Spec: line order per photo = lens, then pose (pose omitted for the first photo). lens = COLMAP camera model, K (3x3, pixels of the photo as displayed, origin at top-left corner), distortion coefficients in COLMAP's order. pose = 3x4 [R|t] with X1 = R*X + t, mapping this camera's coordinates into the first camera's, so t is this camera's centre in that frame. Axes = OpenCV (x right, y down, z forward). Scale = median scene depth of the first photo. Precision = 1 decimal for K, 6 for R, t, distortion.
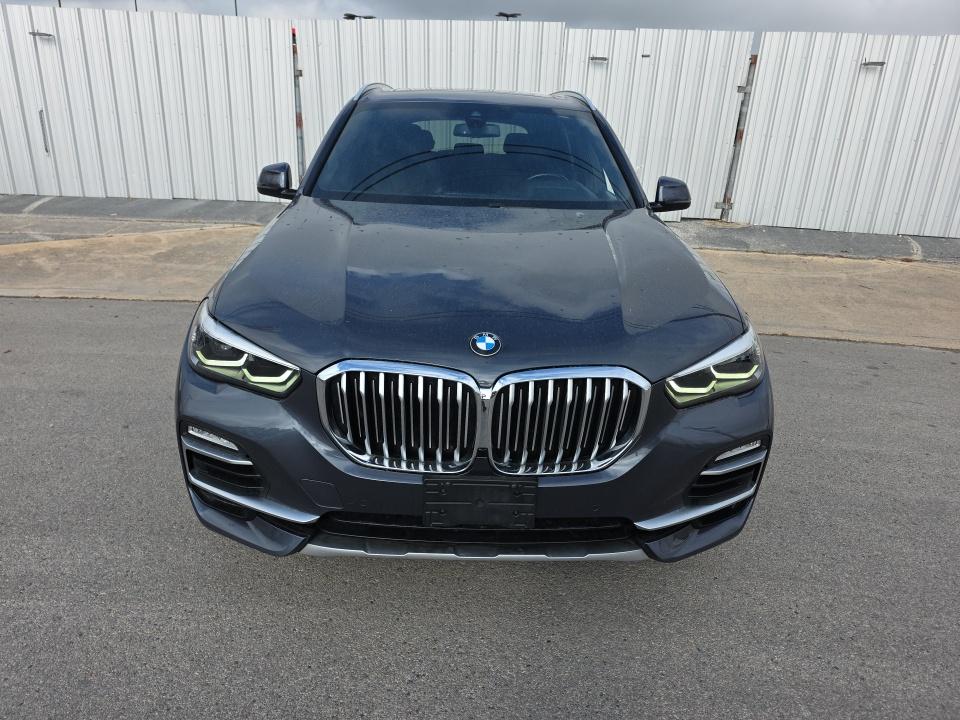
lens RADIAL K [[650.2, 0, 480.4], [0, 650.2, 355.3], [0, 0, 1]] dist [0.025202, -0.028667]
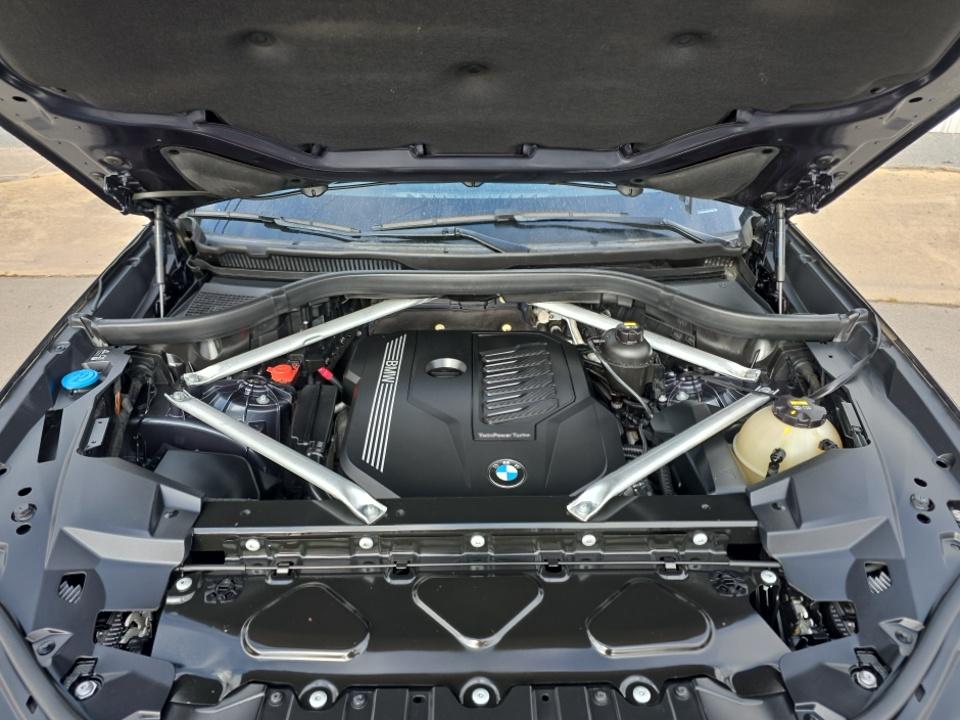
lens RADIAL K [[650.2, 0, 479.3], [0, 650.2, 360.7], [0, 0, 1]] dist [0.025202, -0.028667]
pose [[0.999323, -0.020321, -0.030678, 0.003665], [0.025444, 0.983863, 0.177107, -0.095844], [0.026584, -0.177767, 0.983713, 0.192677]]
